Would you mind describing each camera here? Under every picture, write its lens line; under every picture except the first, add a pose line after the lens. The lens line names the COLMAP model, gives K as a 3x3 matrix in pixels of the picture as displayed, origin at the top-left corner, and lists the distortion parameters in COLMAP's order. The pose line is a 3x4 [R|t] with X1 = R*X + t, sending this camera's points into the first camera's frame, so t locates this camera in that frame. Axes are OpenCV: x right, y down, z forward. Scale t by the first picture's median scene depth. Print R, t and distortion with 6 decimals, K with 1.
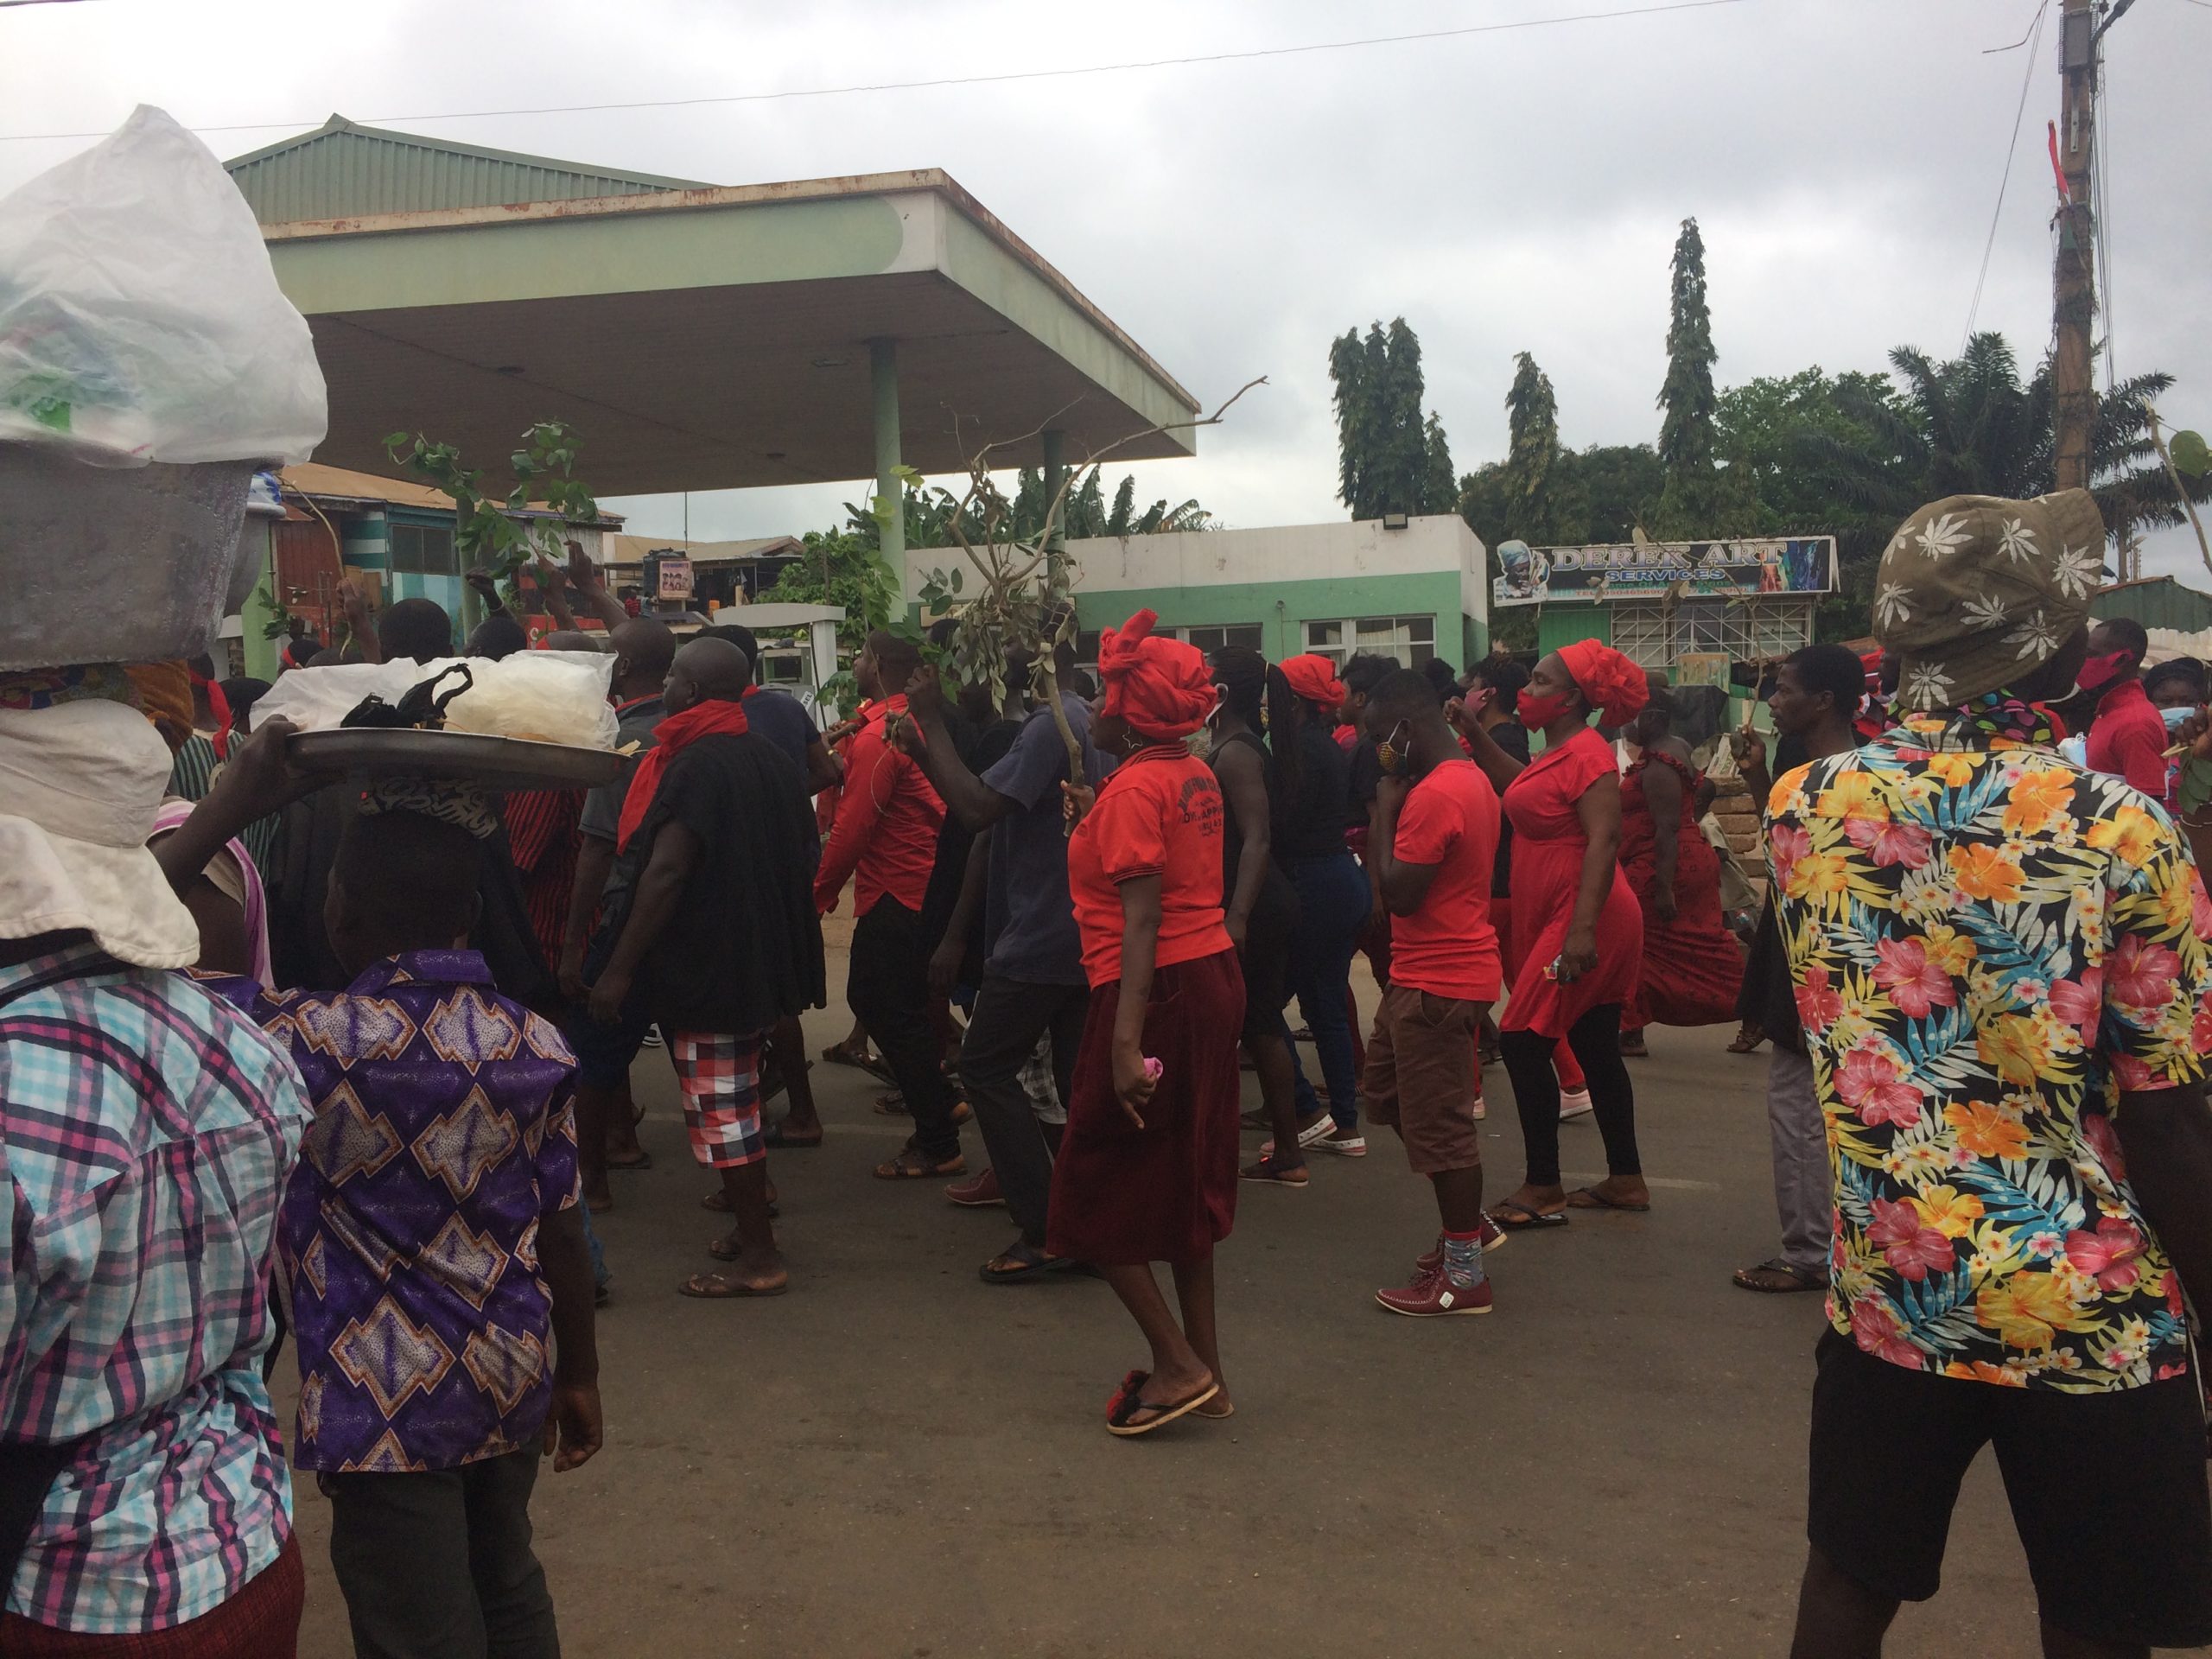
lens RADIAL K [[1818.7, 0, 1108.0], [0, 1818.7, 839.2], [0, 0, 1]] dist [0.073062, -0.104609]
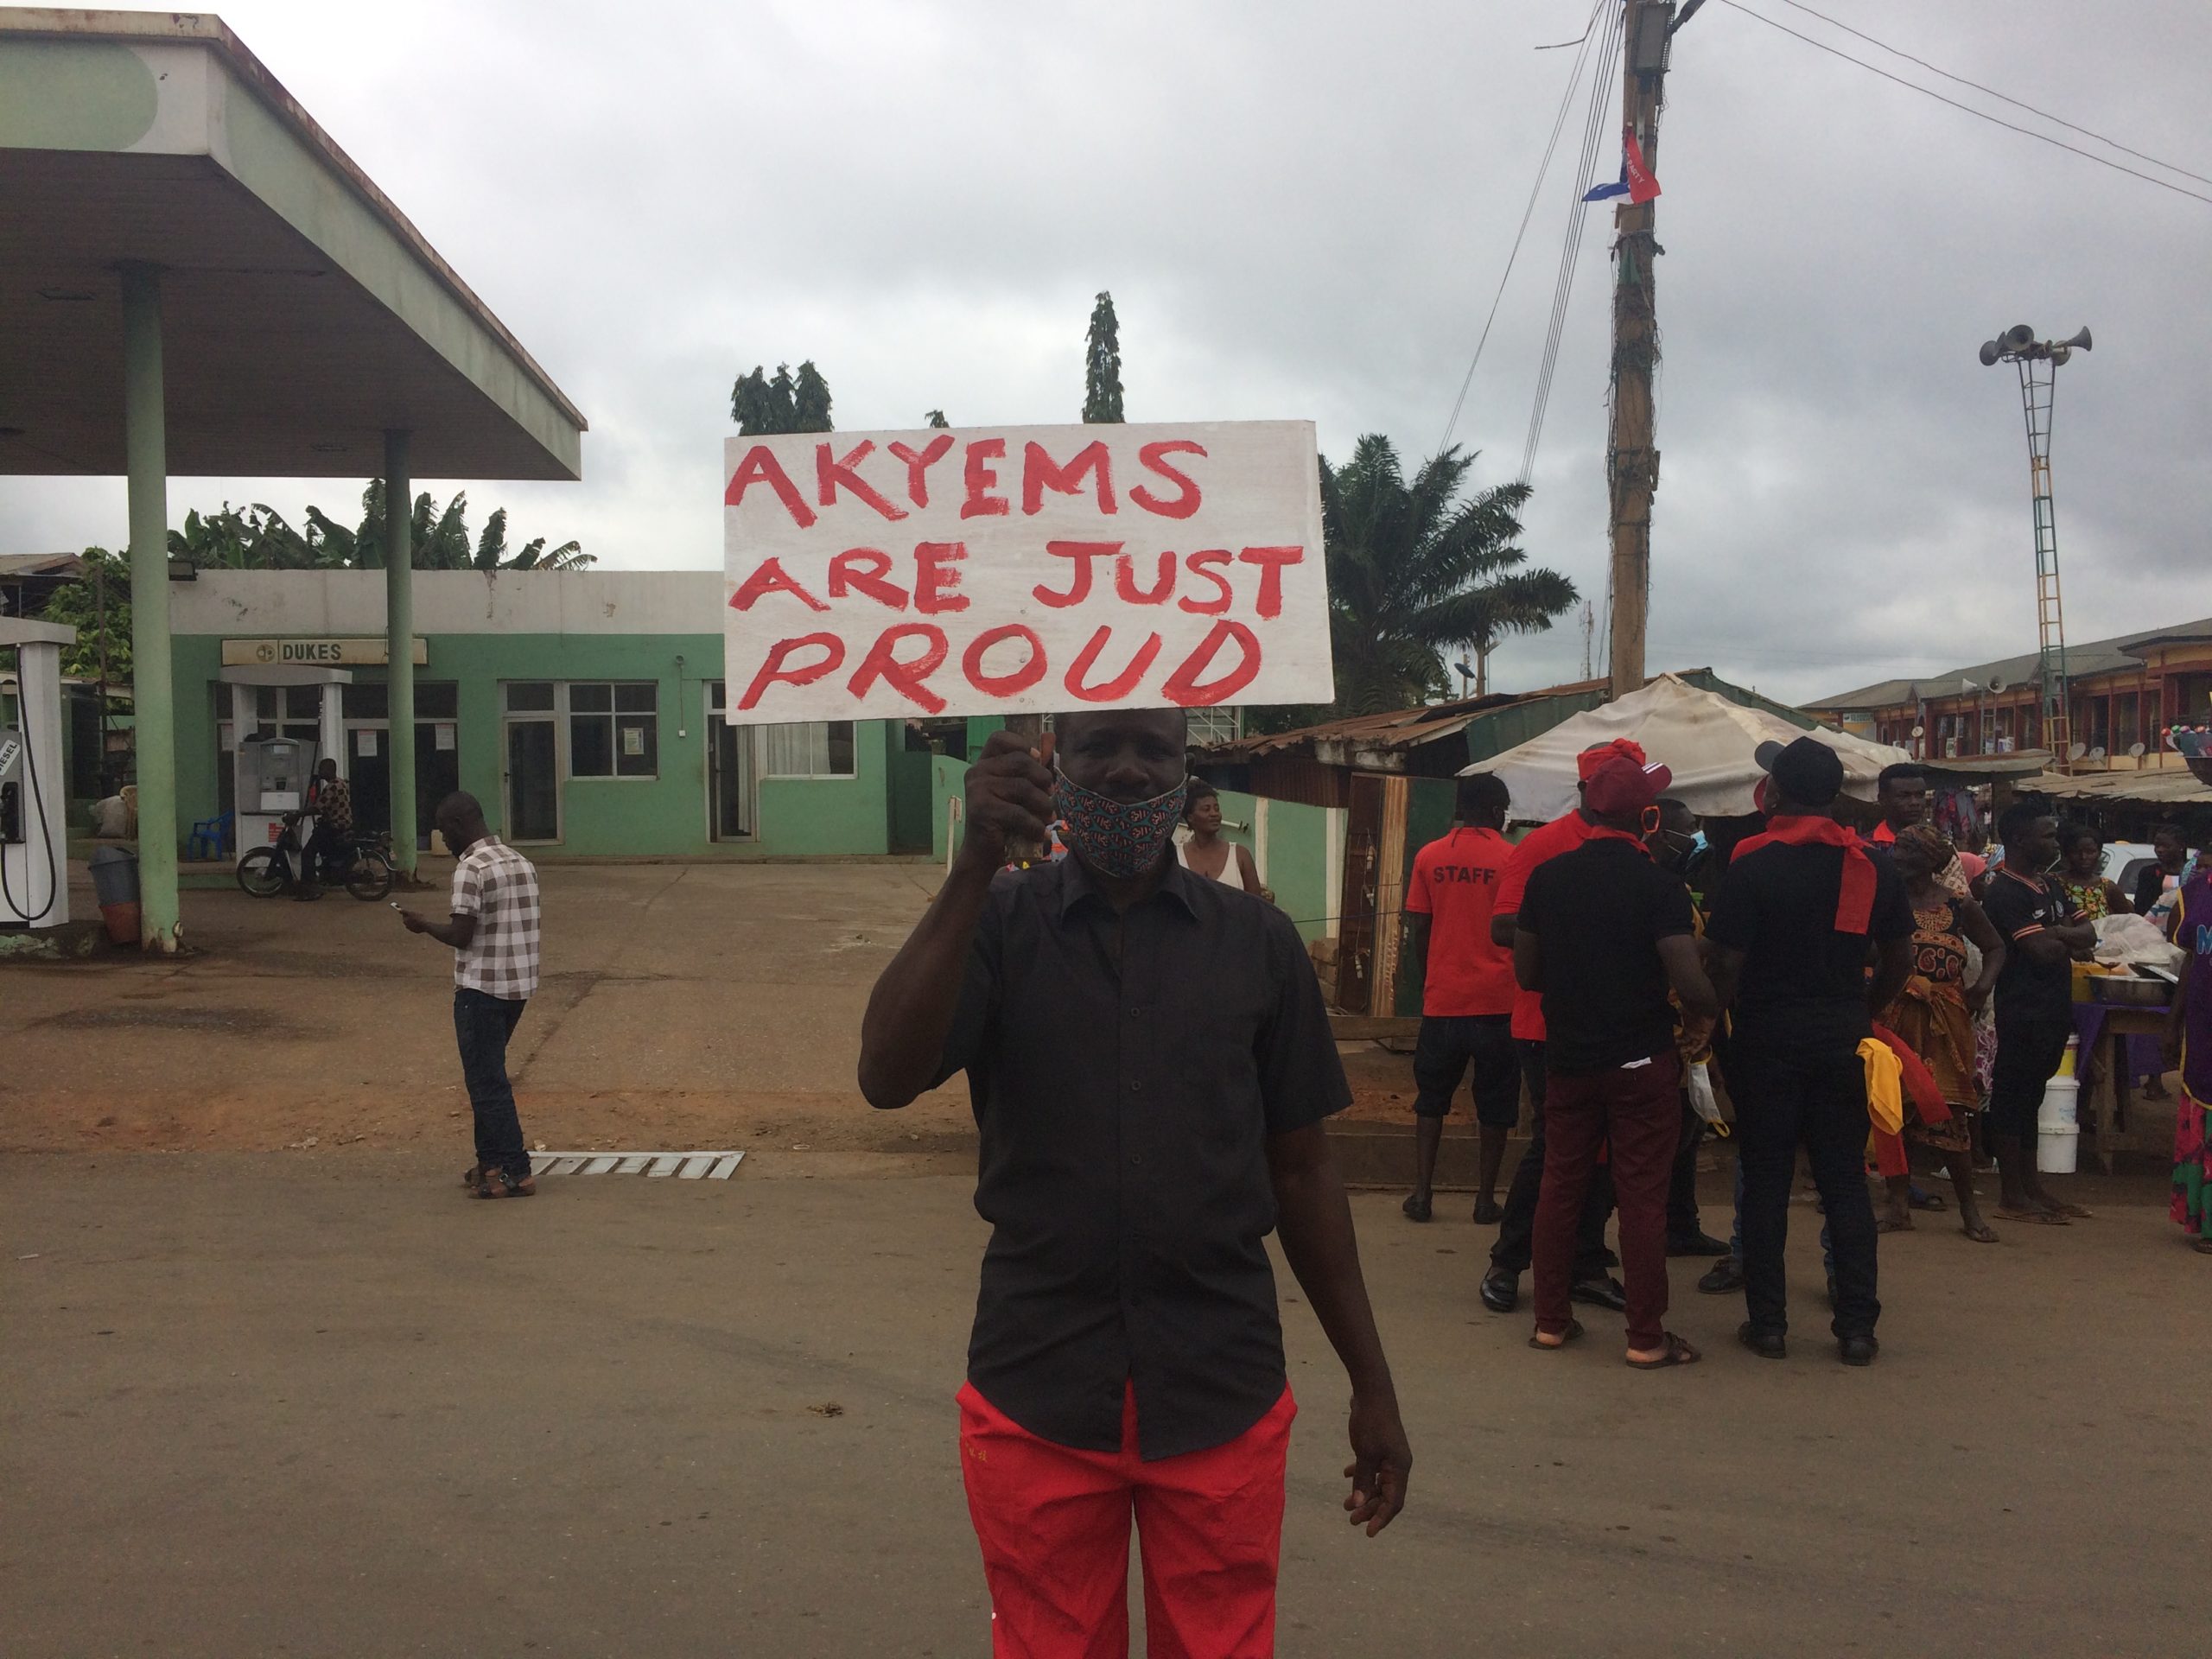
lens RADIAL K [[1677.2, 0, 1026.0], [0, 1677.2, 848.1], [0, 0, 1]] dist [0.051787, -0.057391]
pose [[0.951412, 0.017146, 0.307442, 0.006782], [-0.008254, 0.999510, -0.030199, -0.015584], [-0.307809, 0.026194, 0.951088, 0.179051]]
